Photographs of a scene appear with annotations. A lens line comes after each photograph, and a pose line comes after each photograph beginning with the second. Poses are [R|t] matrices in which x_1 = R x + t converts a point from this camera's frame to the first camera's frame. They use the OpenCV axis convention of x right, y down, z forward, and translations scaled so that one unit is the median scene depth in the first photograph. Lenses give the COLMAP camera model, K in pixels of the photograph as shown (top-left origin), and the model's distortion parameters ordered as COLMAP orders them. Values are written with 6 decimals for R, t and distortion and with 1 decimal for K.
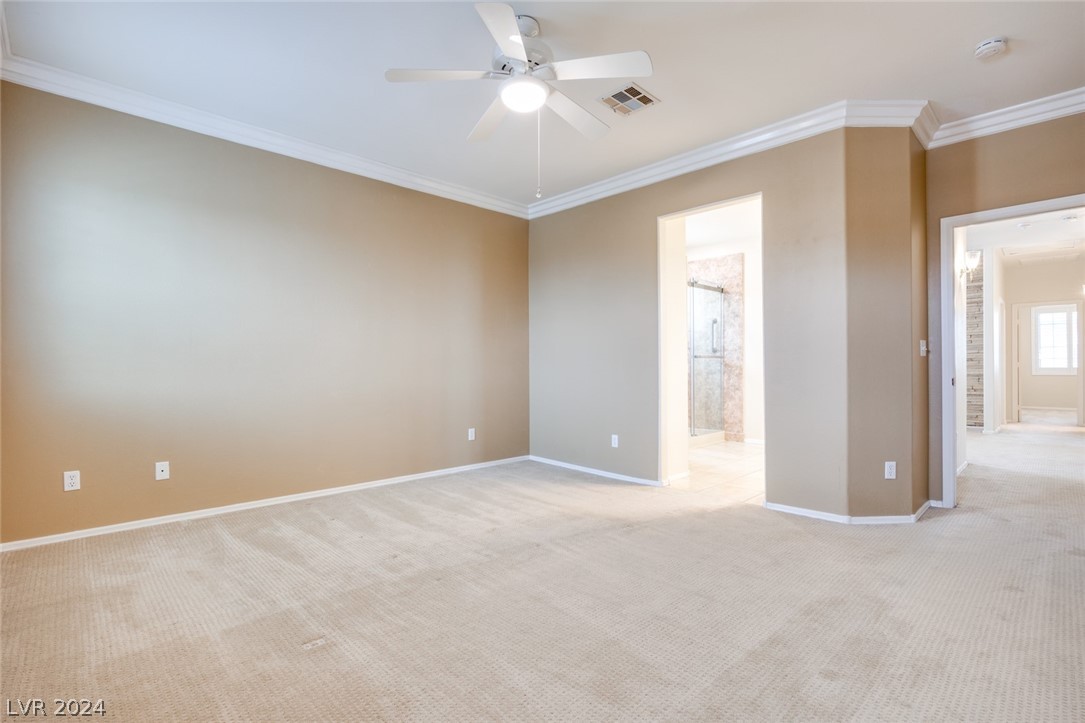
lens RADIAL K [[519.1, 0, 542.7], [0, 519.1, 362.5], [0, 0, 1]] dist [-0.003729, 0.000004]
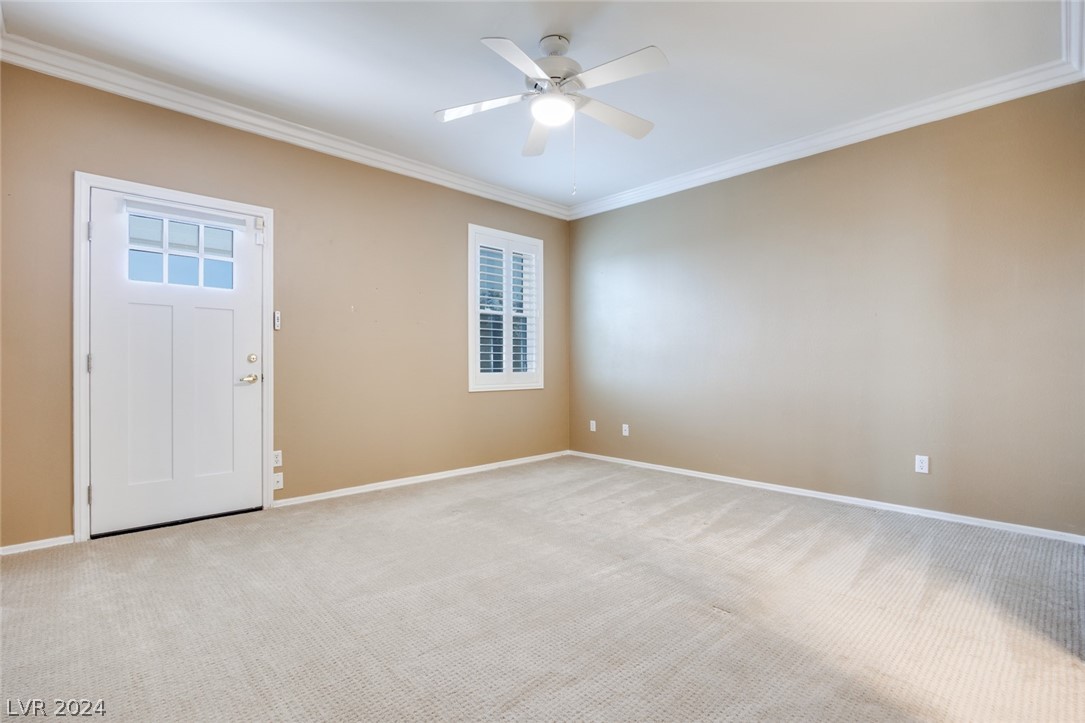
lens RADIAL K [[505.5, 0, 542.7], [0, 505.5, 361.9], [0, 0, 1]] dist [-0.003940, -0.000466]
pose [[-0.012750, -0.000213, -0.999919, 0.791391], [0.006520, 0.999979, -0.000296, 0.003092], [0.999897, -0.006523, -0.012749, 0.775264]]
